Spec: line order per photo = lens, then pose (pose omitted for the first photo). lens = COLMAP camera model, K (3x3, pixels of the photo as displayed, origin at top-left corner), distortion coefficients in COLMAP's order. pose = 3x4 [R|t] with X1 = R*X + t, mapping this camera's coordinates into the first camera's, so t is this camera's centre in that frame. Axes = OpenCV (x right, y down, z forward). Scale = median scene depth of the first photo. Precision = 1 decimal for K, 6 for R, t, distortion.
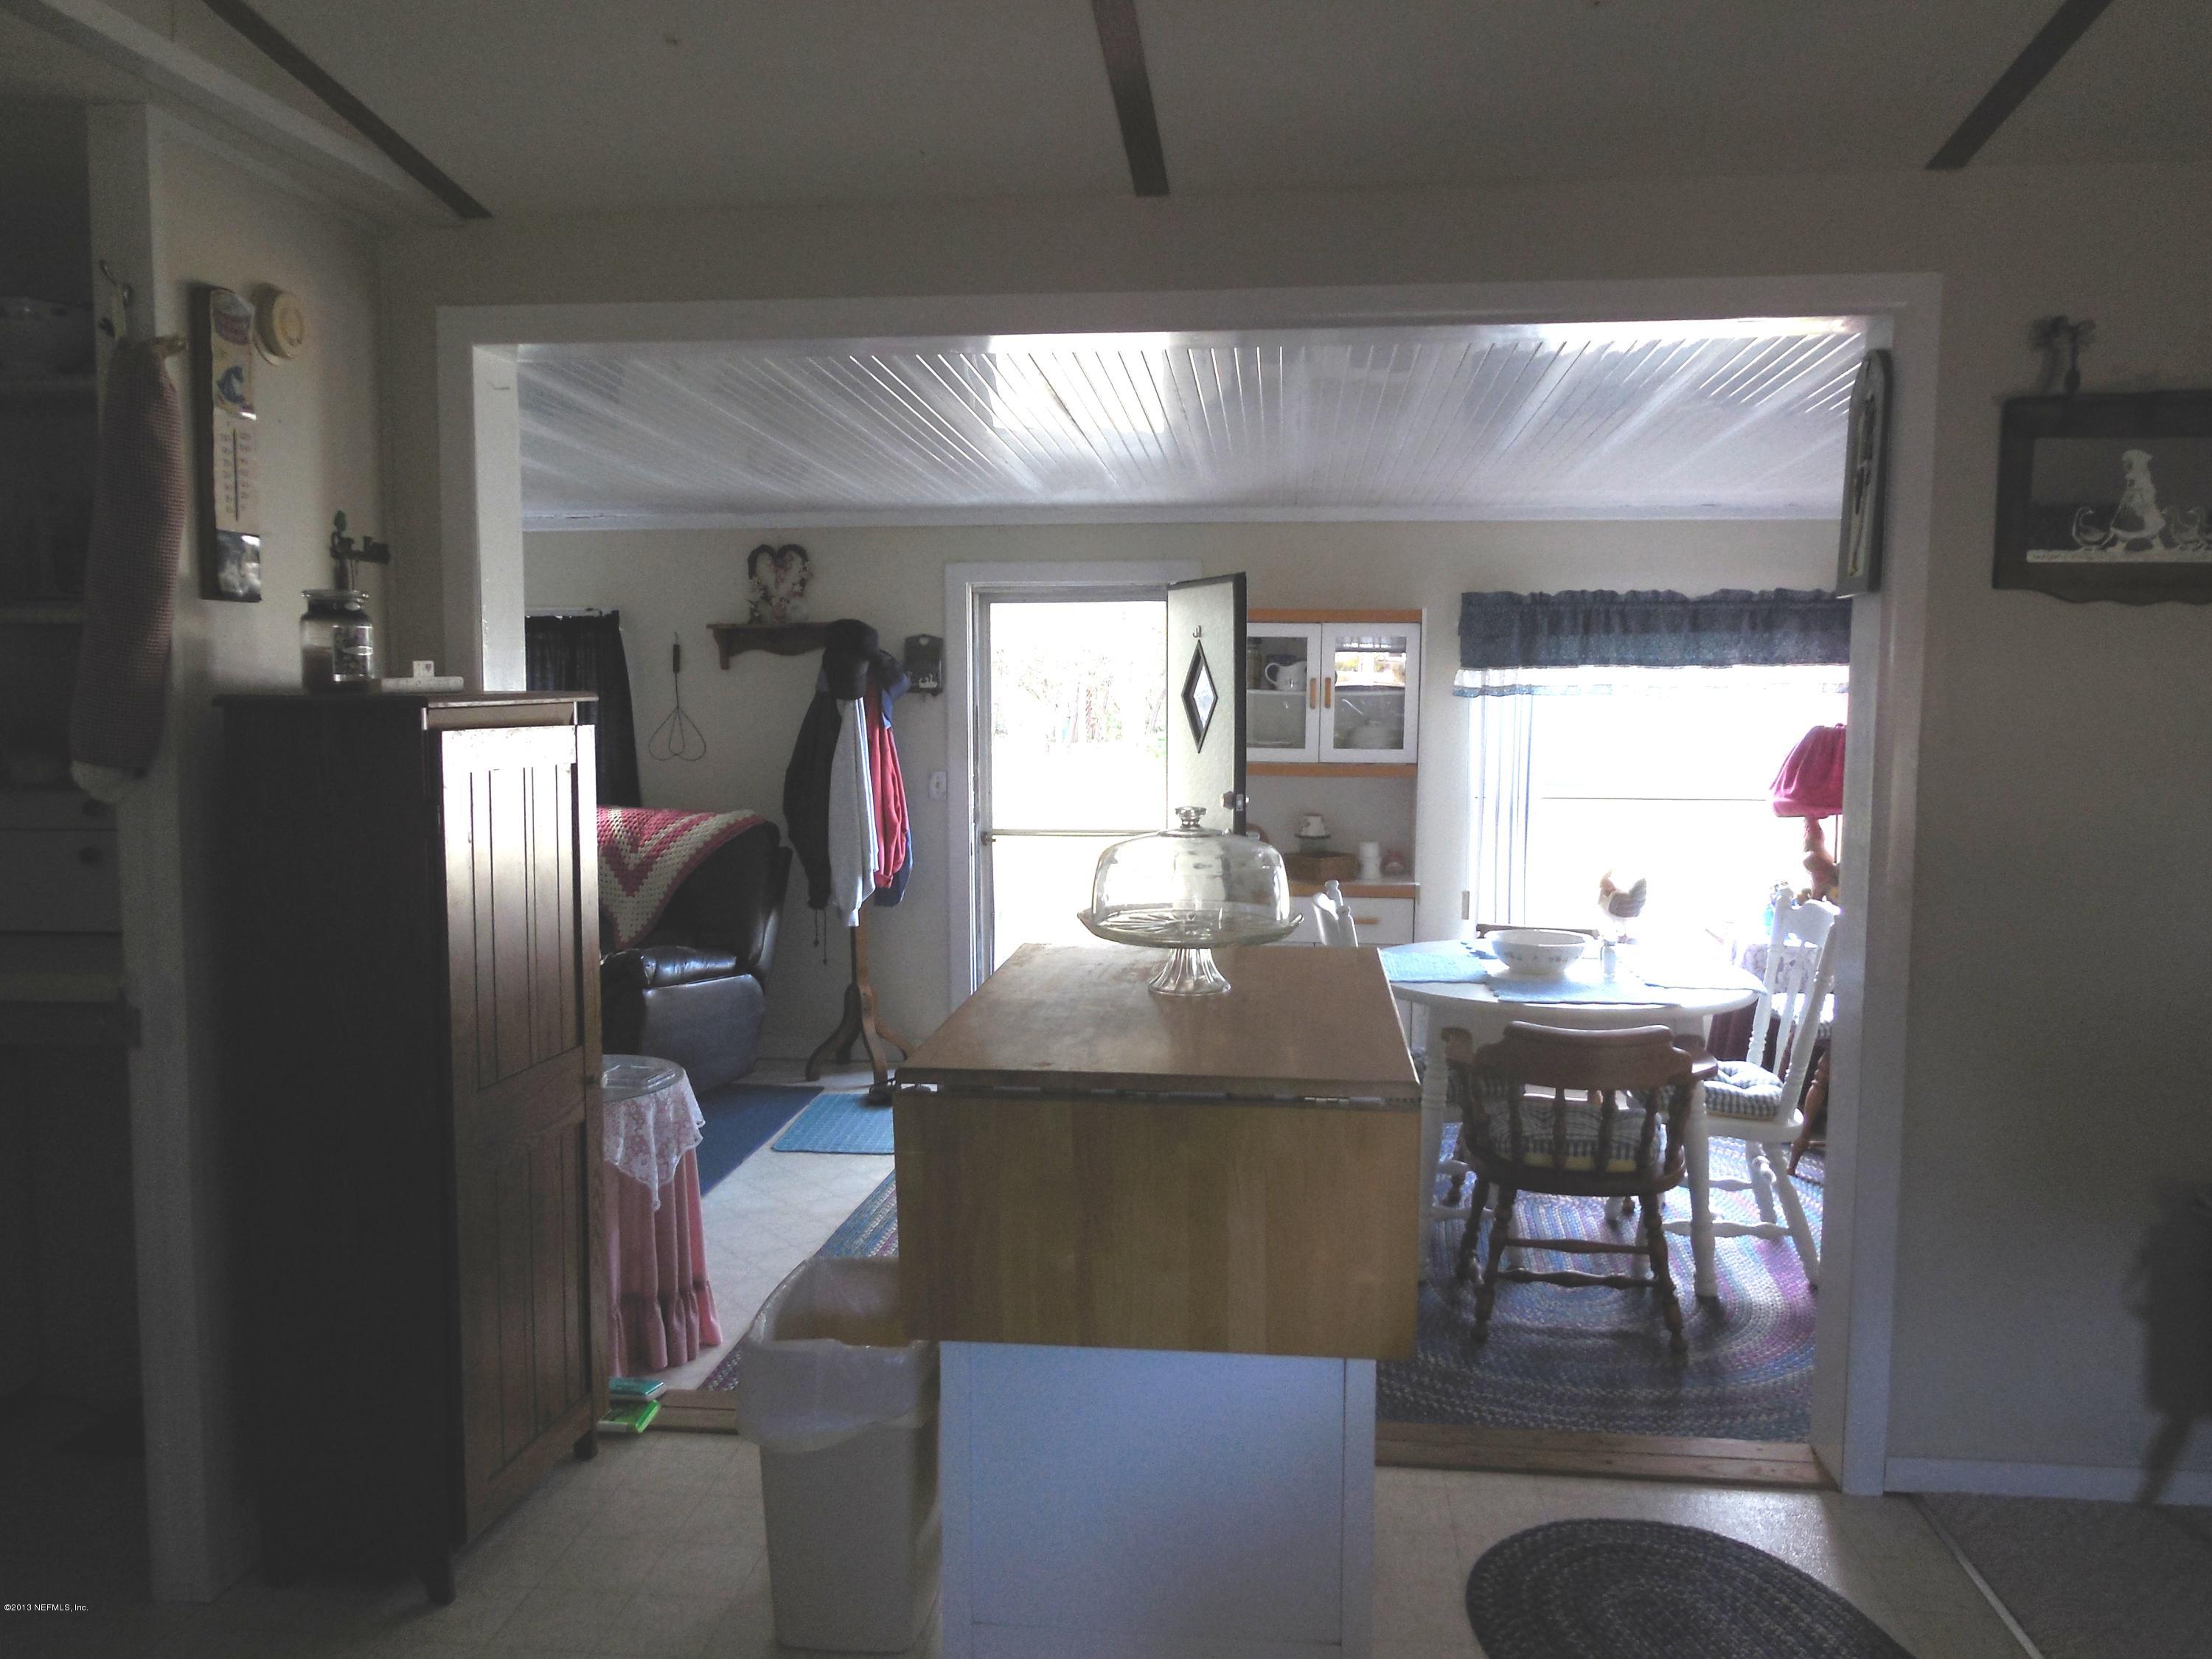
lens RADIAL K [[1704.2, 0, 1103.6], [0, 1704.2, 834.2], [0, 0, 1]] dist [-0.050991, 0.179293]
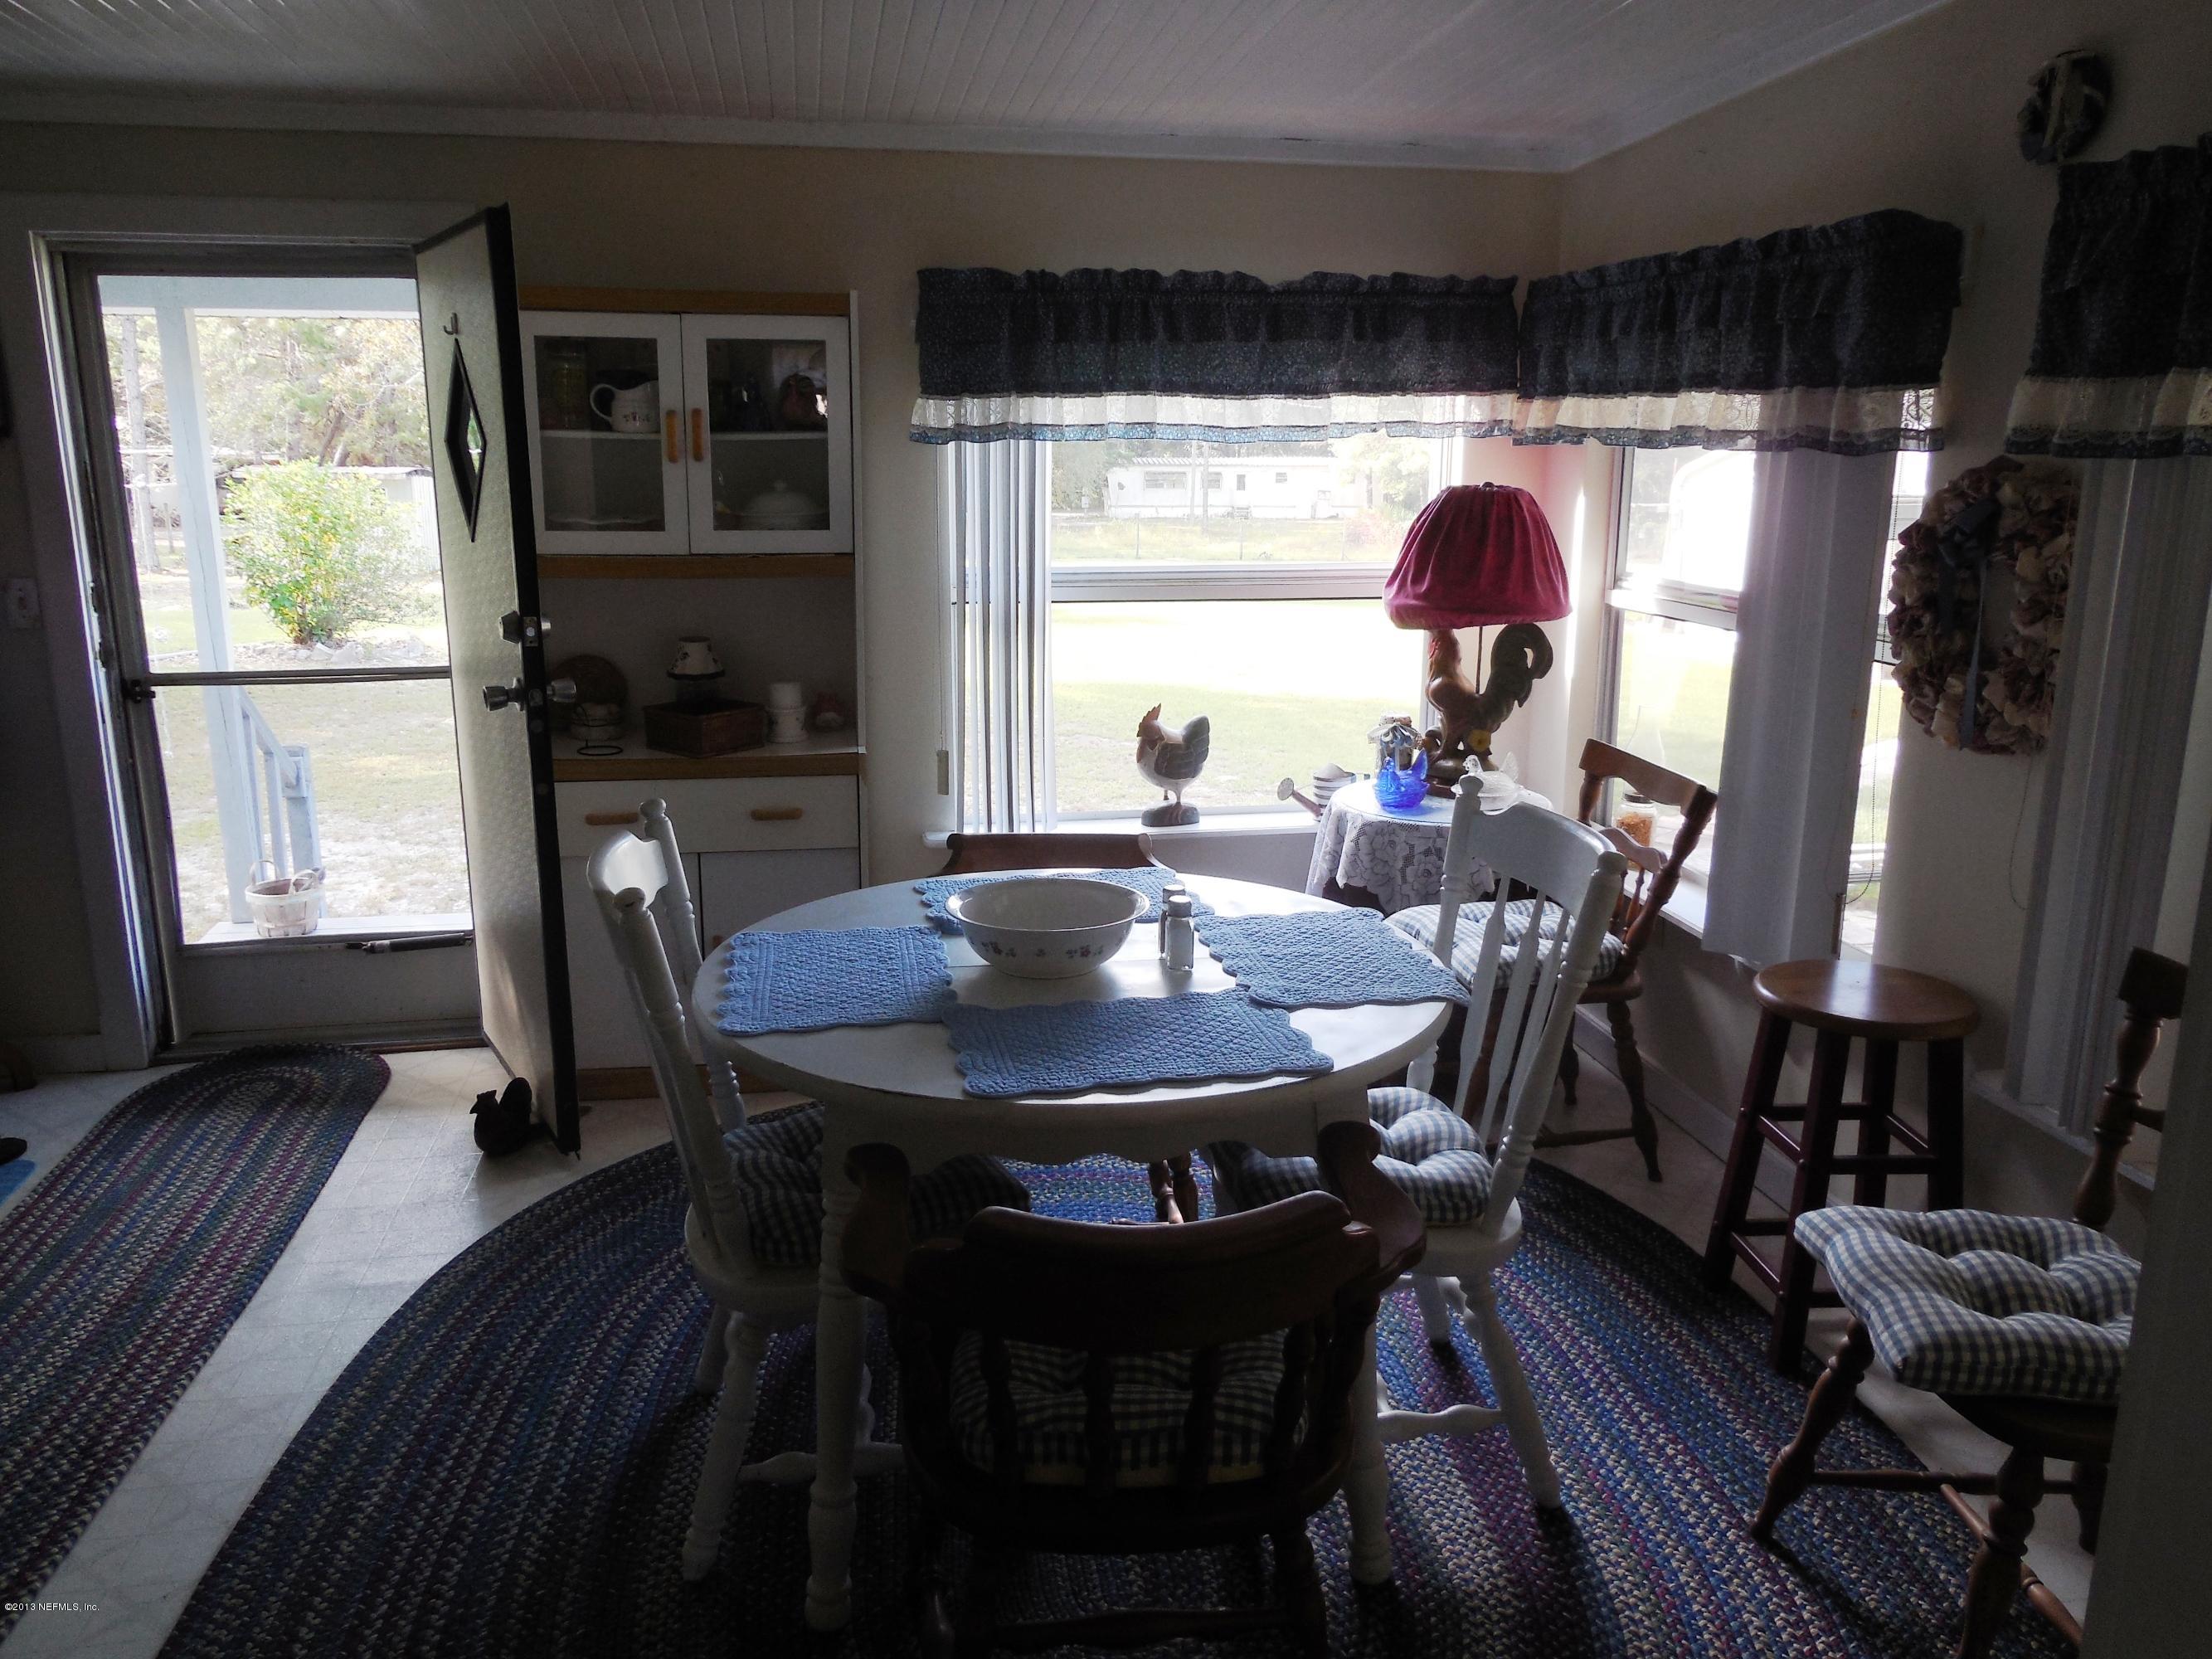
lens RADIAL K [[1683.9, 0, 1121.9], [0, 1683.9, 835.1], [0, 0, 1]] dist [-0.008590, 0.012008]
pose [[0.959404, -0.062743, 0.274966, 0.103590], [0.024376, 0.989739, 0.140793, -0.024013], [-0.280979, -0.128375, 0.951089, 0.381907]]
